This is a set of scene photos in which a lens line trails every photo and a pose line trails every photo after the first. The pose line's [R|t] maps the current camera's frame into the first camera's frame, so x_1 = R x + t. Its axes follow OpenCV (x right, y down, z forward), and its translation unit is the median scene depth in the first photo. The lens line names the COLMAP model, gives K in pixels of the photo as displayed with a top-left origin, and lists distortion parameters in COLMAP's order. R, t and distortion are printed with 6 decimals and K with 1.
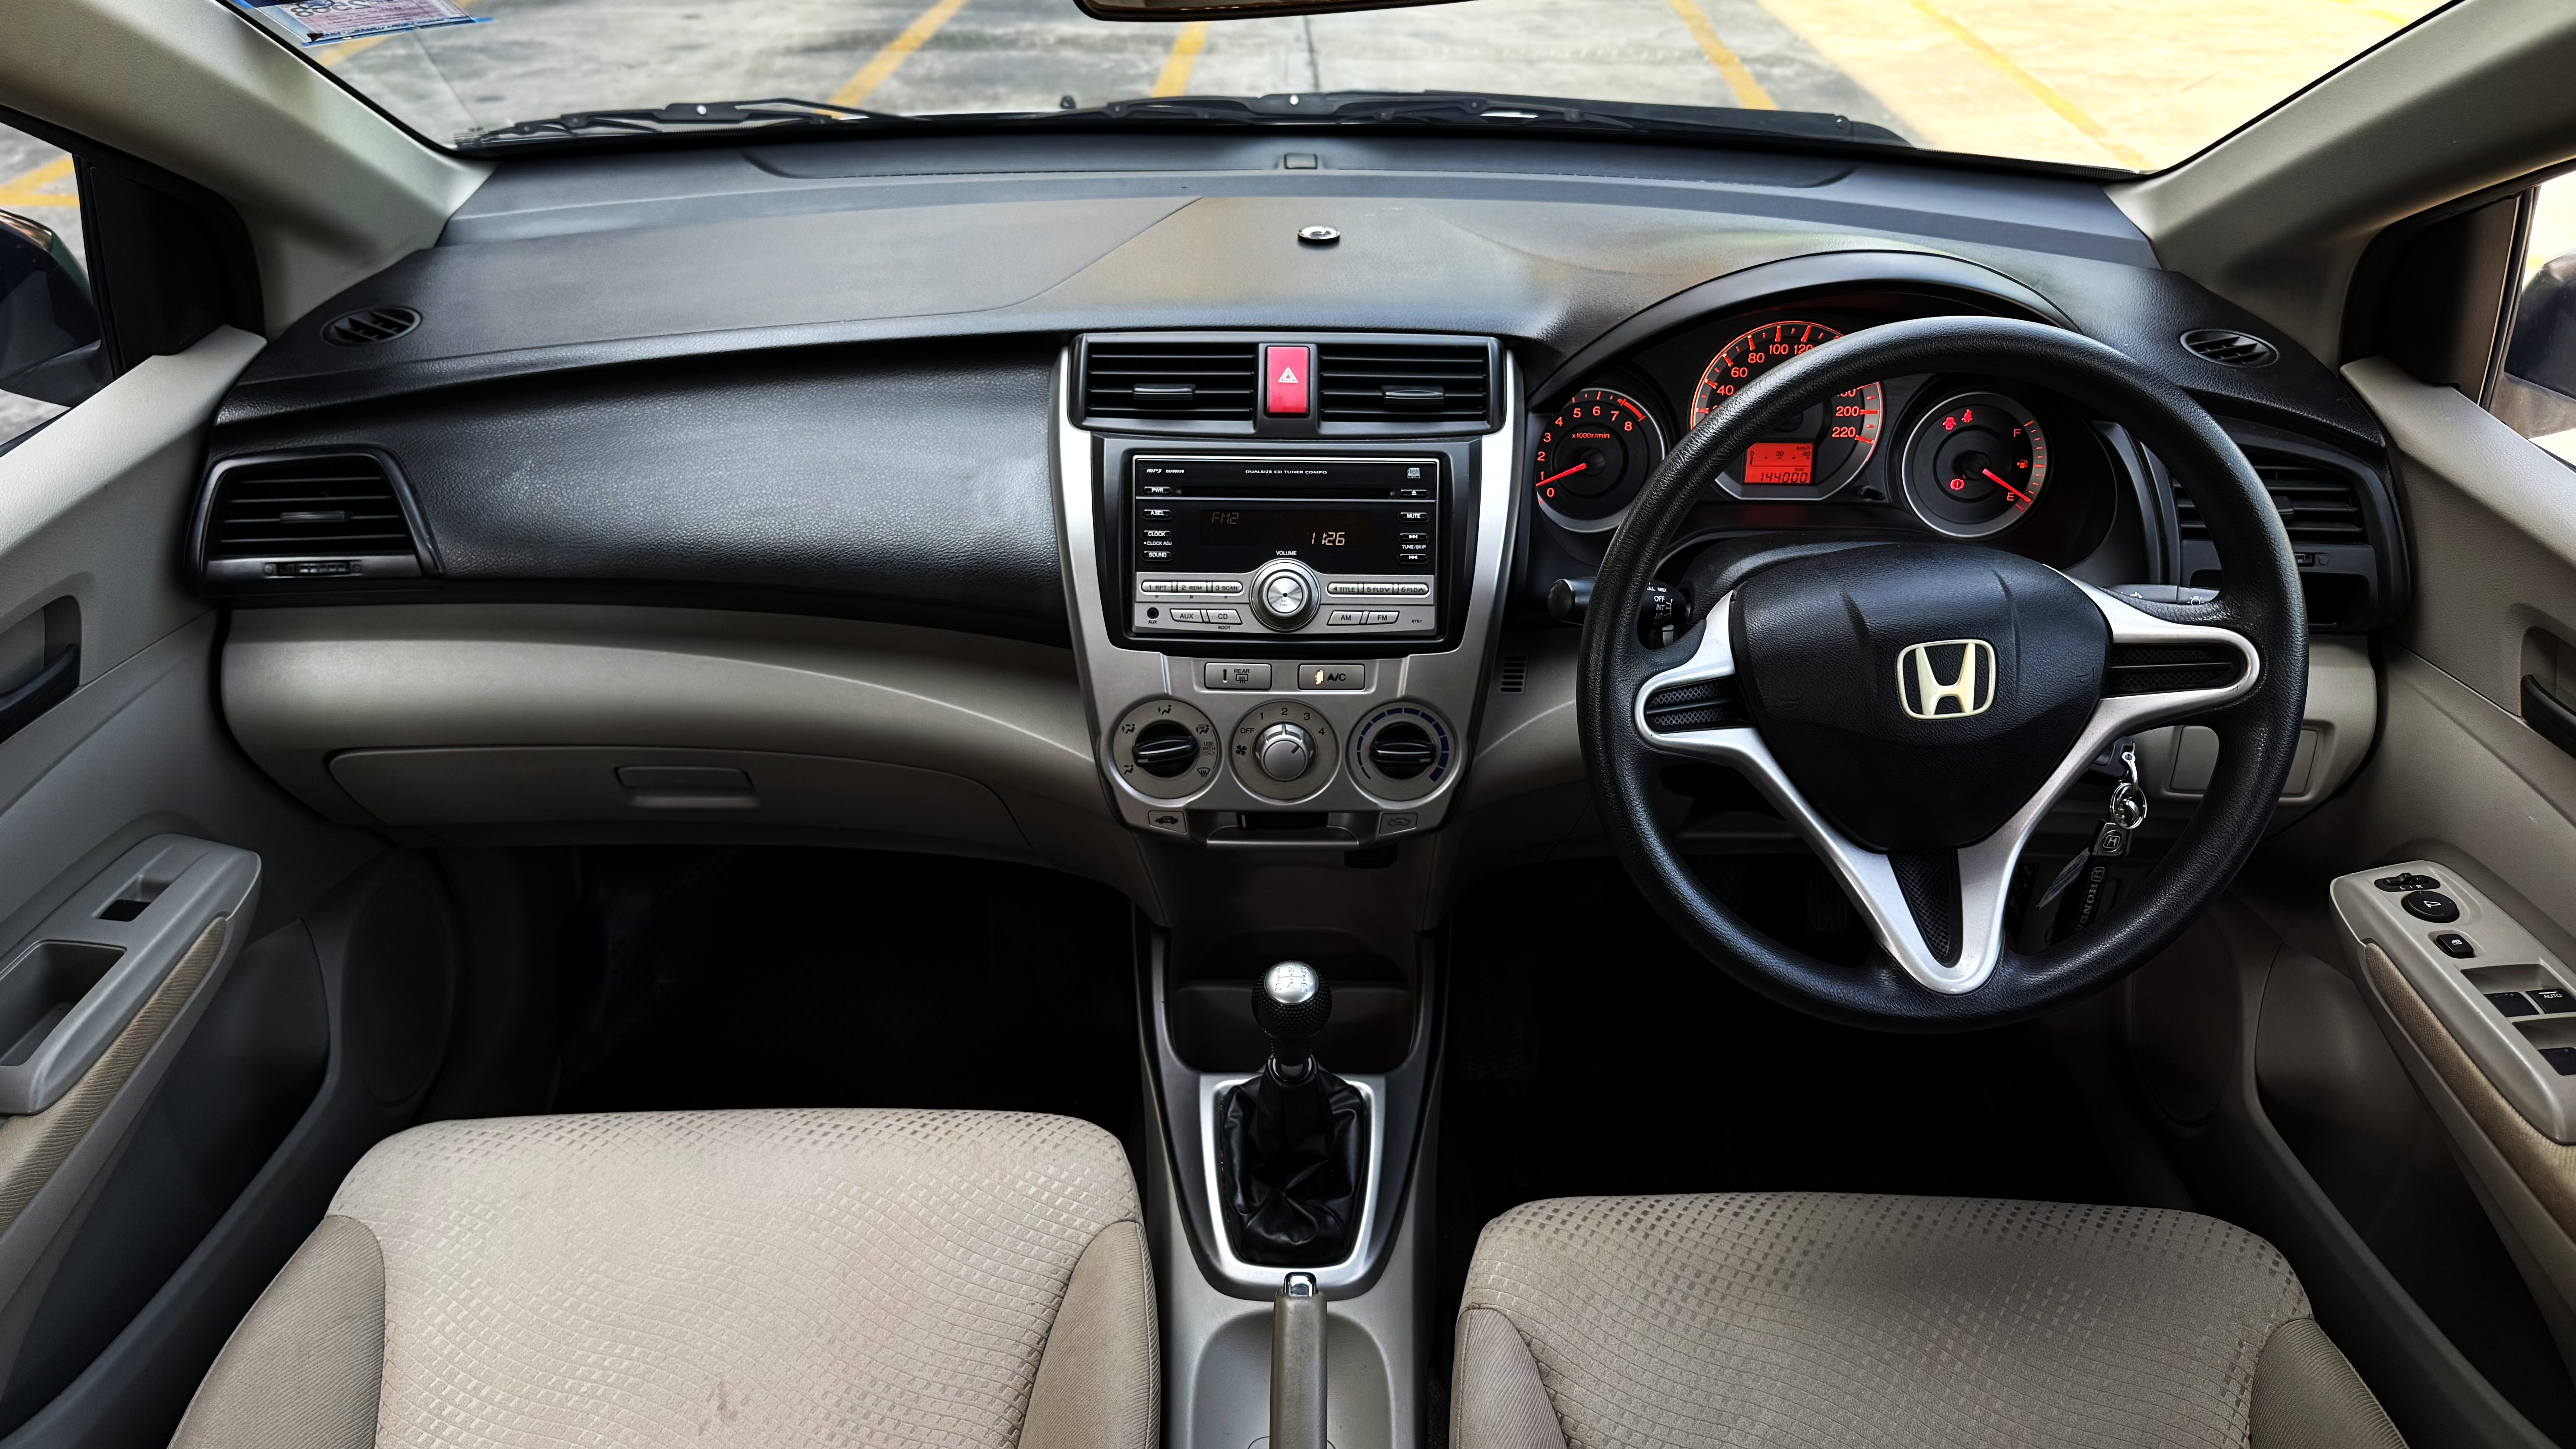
lens RADIAL K [[1884.7, 0, 1252.9], [0, 1884.7, 809.1], [0, 0, 1]] dist [0.009823, -0.019837]
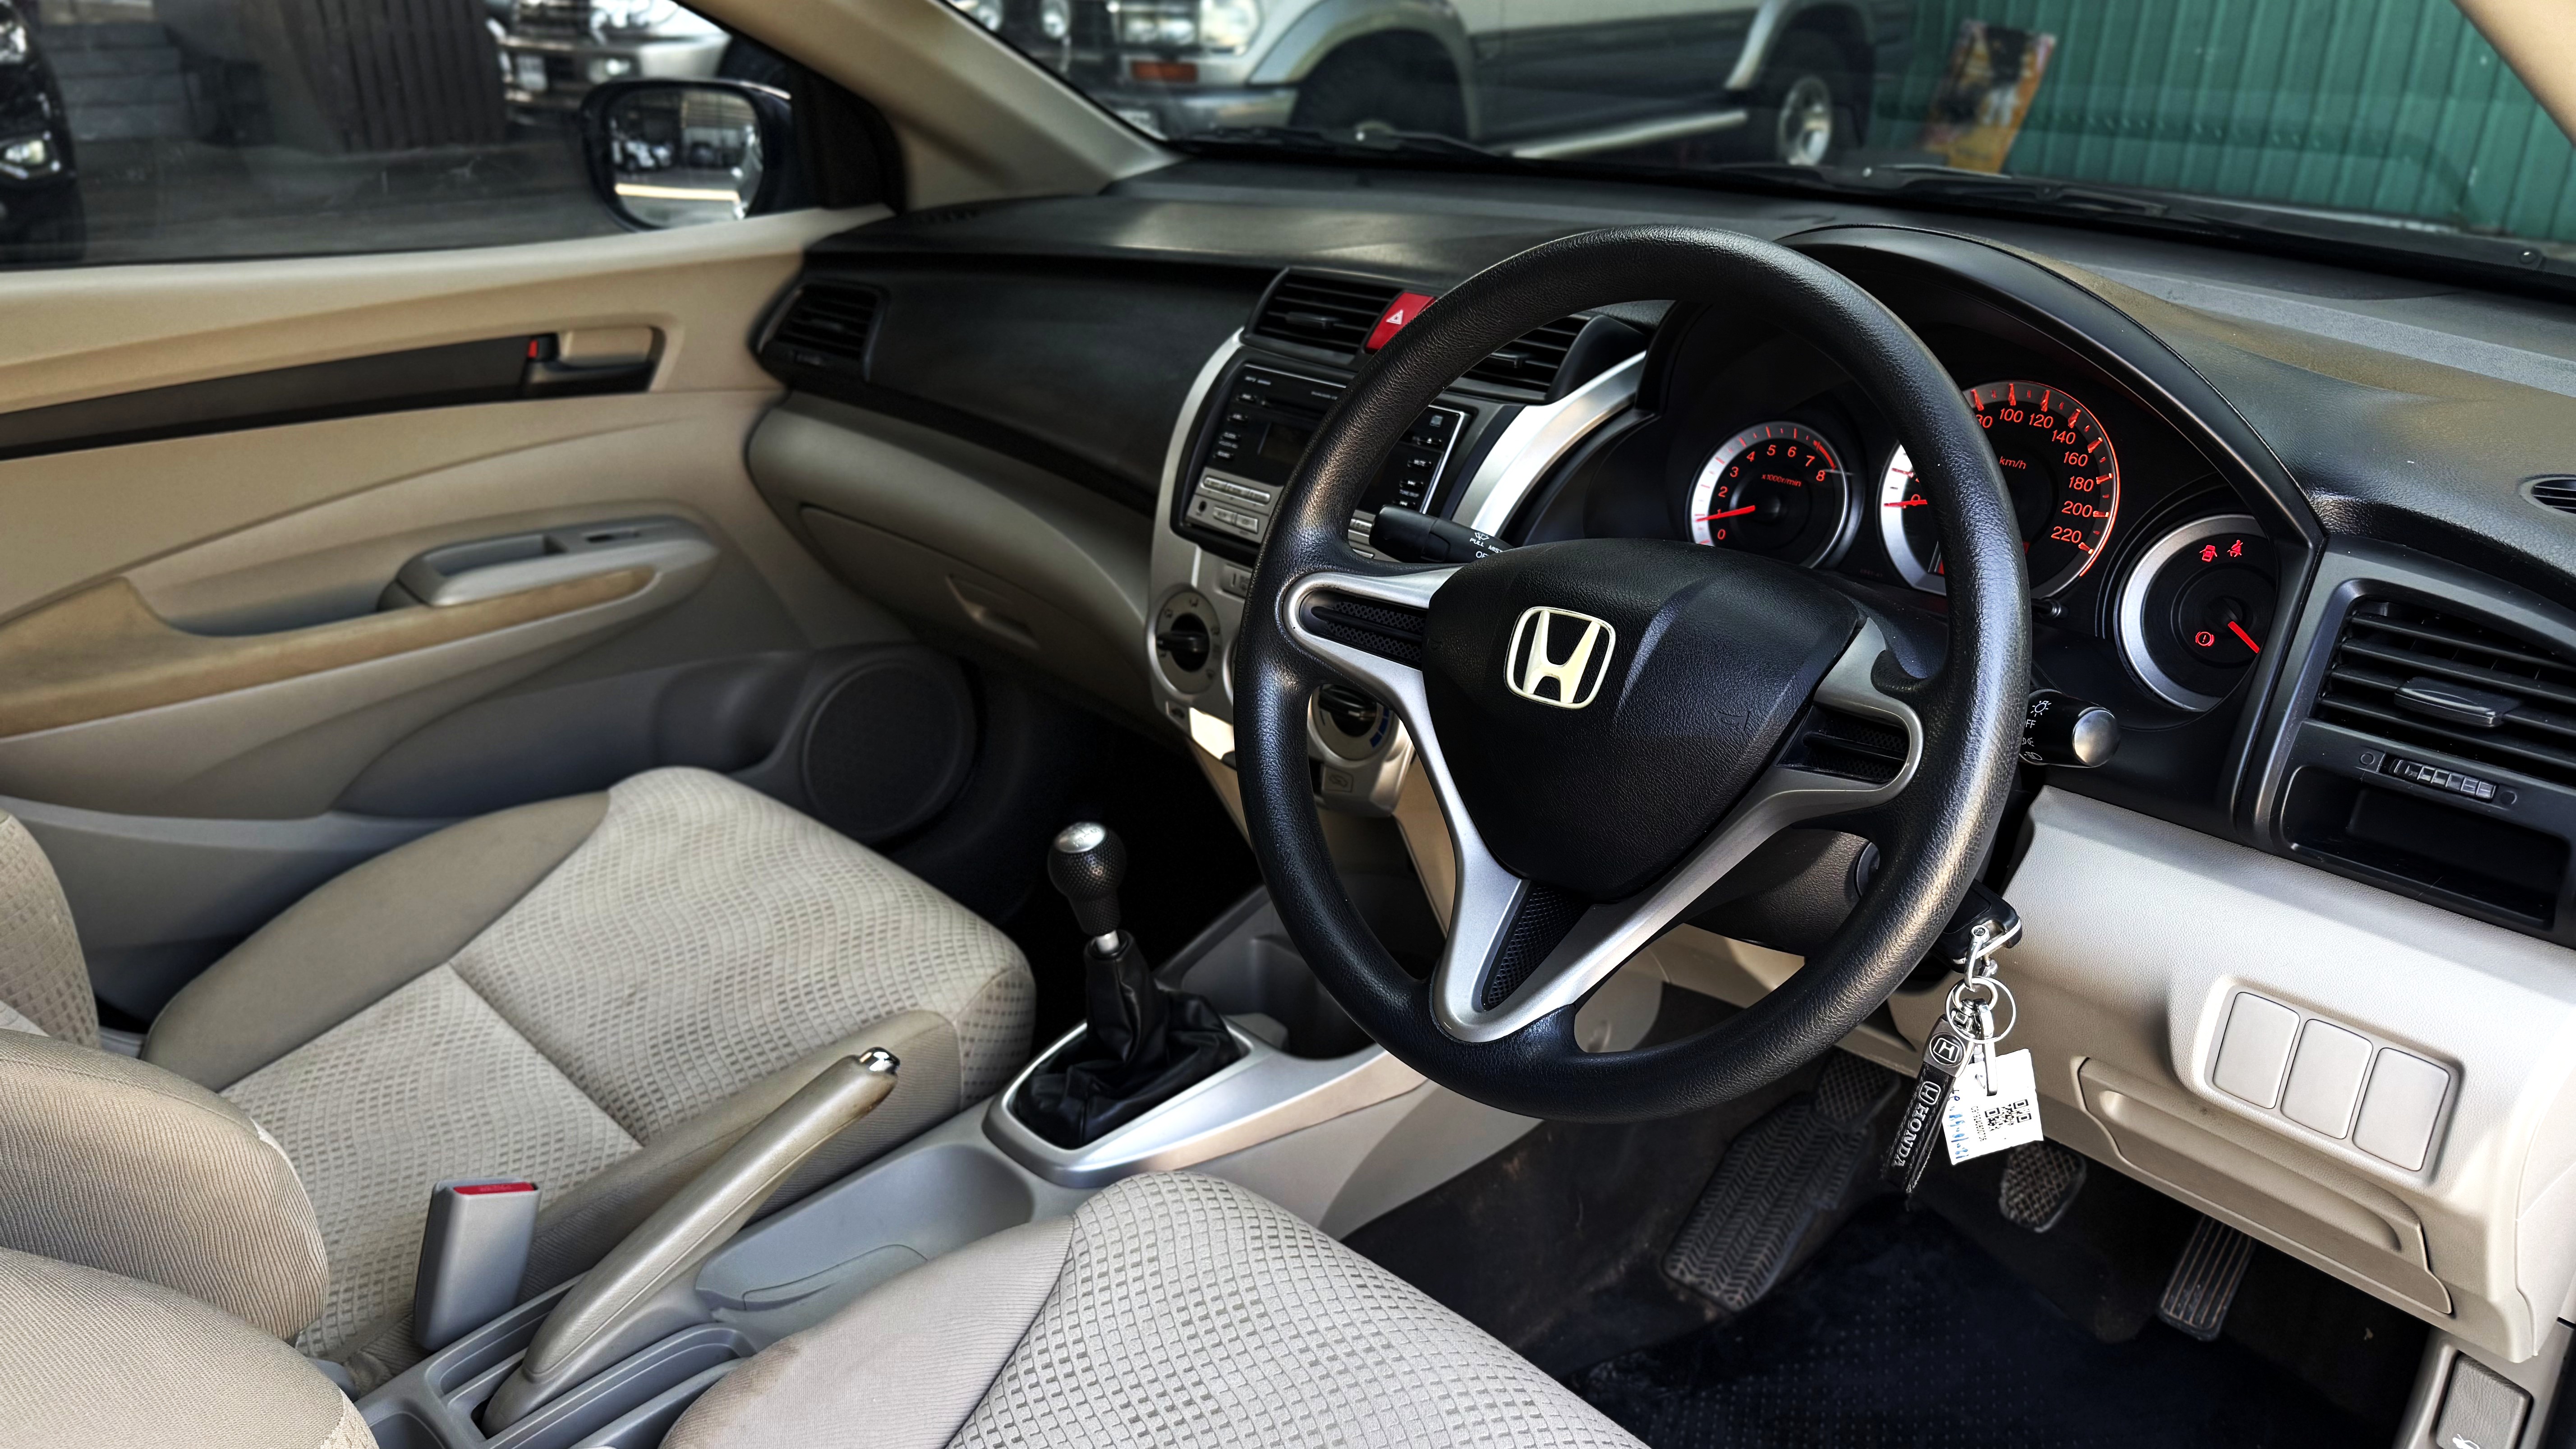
lens RADIAL K [[1884.7, 0, 1229.0], [0, 1884.7, 763.4], [0, 0, 1]] dist [0.009823, -0.019837]
pose [[0.685249, 0.285576, -0.669985, 0.694333], [-0.391381, 0.920194, -0.008071, 0.029294], [0.614211, 0.267750, 0.742331, 0.271373]]
